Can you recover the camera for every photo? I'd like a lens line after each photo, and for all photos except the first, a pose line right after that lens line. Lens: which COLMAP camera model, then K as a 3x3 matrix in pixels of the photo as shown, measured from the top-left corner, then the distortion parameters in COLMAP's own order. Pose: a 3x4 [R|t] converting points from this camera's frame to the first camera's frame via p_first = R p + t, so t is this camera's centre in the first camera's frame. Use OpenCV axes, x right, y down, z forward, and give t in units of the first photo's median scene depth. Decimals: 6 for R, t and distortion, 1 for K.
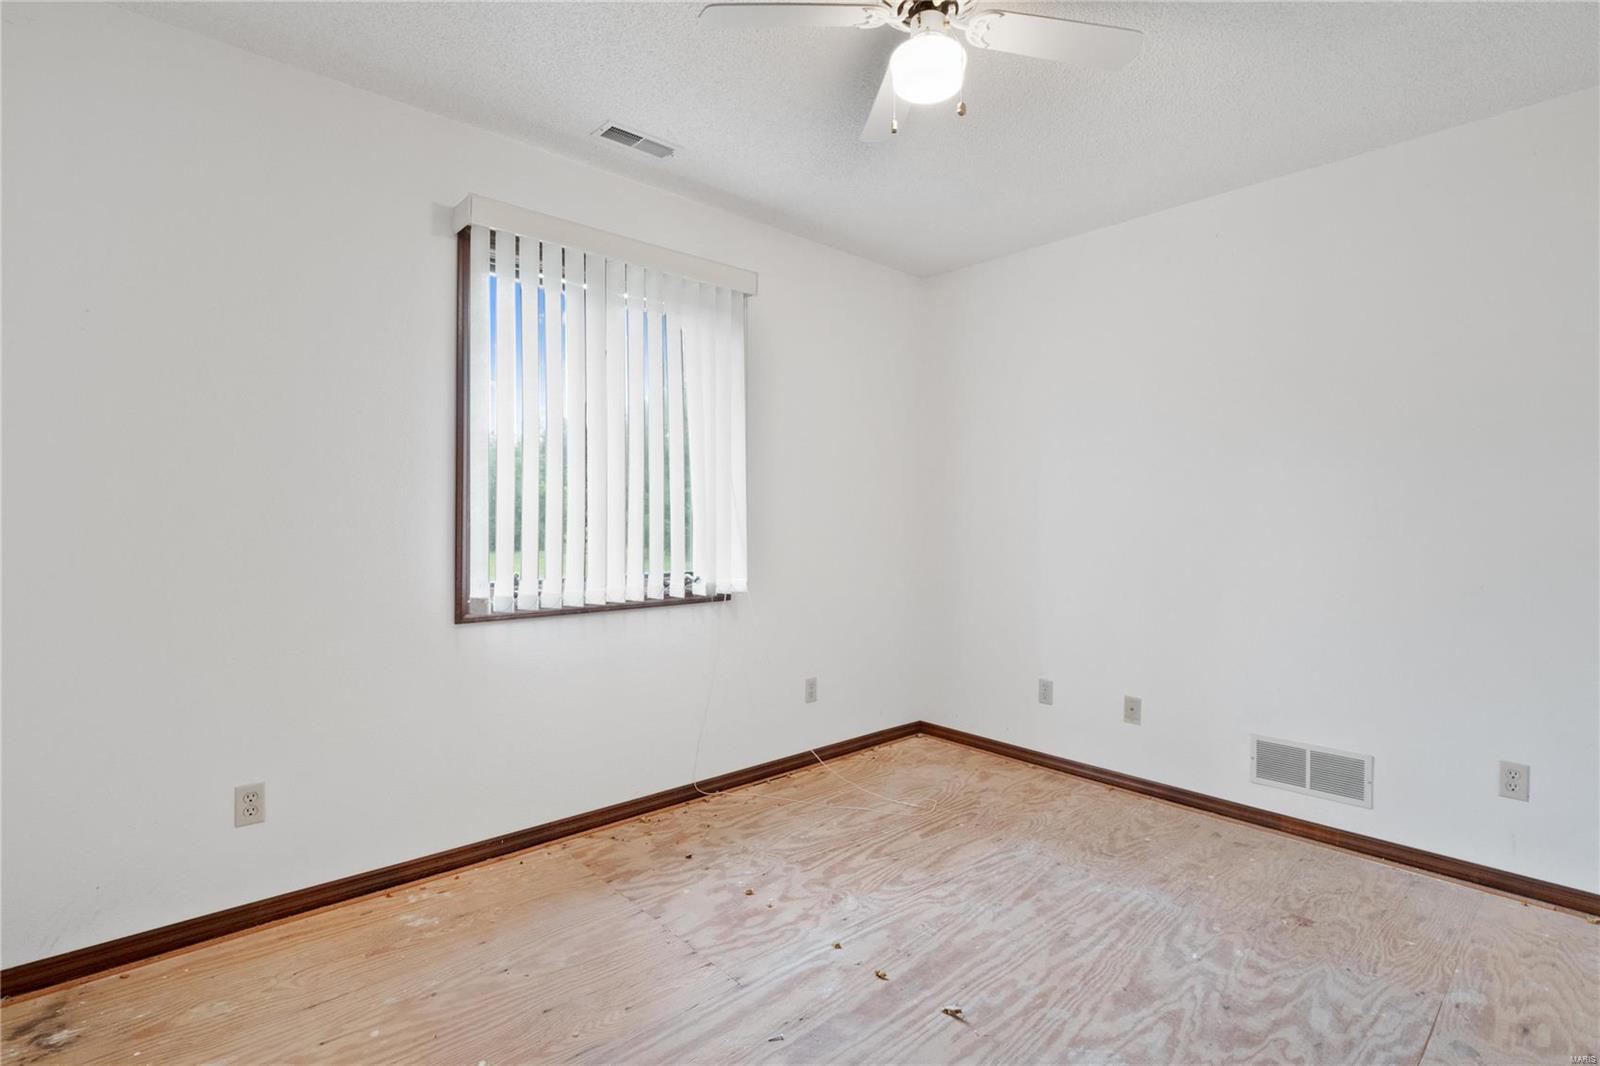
lens RADIAL K [[769.3, 0, 811.1], [0, 769.3, 523.8], [0, 0, 1]] dist [-0.010161, -0.000354]
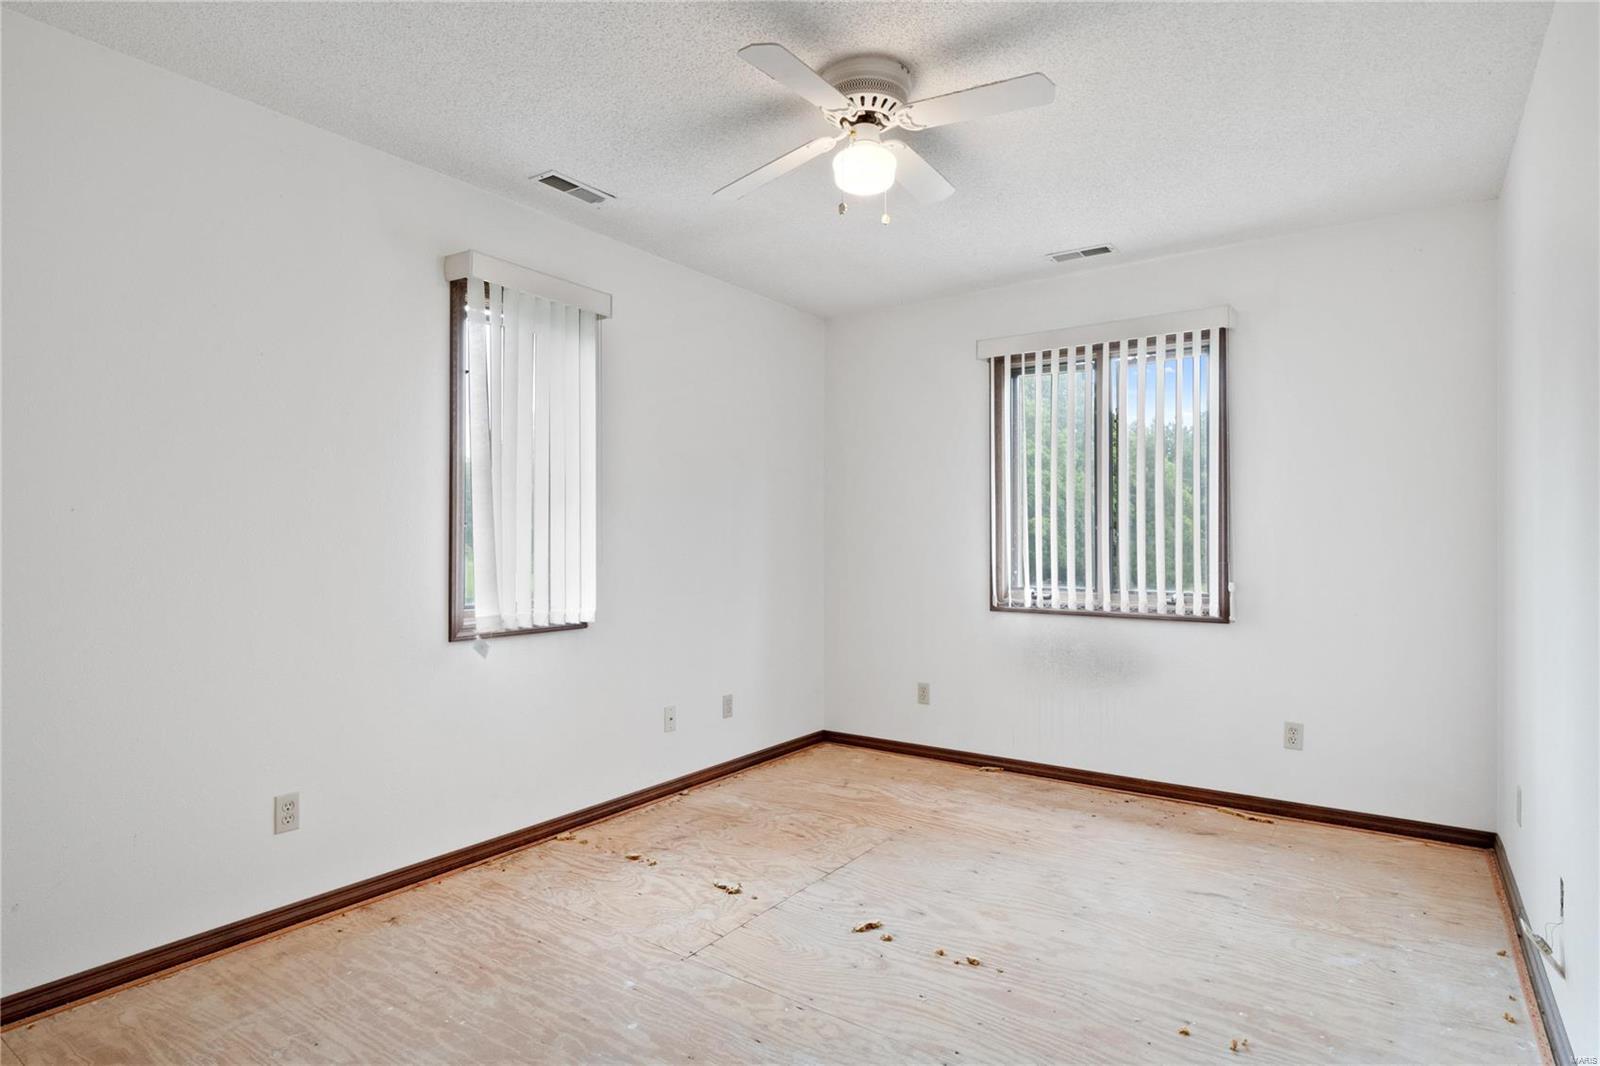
lens RADIAL K [[798.1, 0, 805.1], [0, 798.1, 539.7], [0, 0, 1]] dist [-0.014016, -0.000646]
pose [[0.977633, 0.006565, 0.210216, -0.197075], [-0.003467, 0.999880, -0.015103, -0.000514], [-0.210290, 0.014036, 0.977538, -0.181985]]
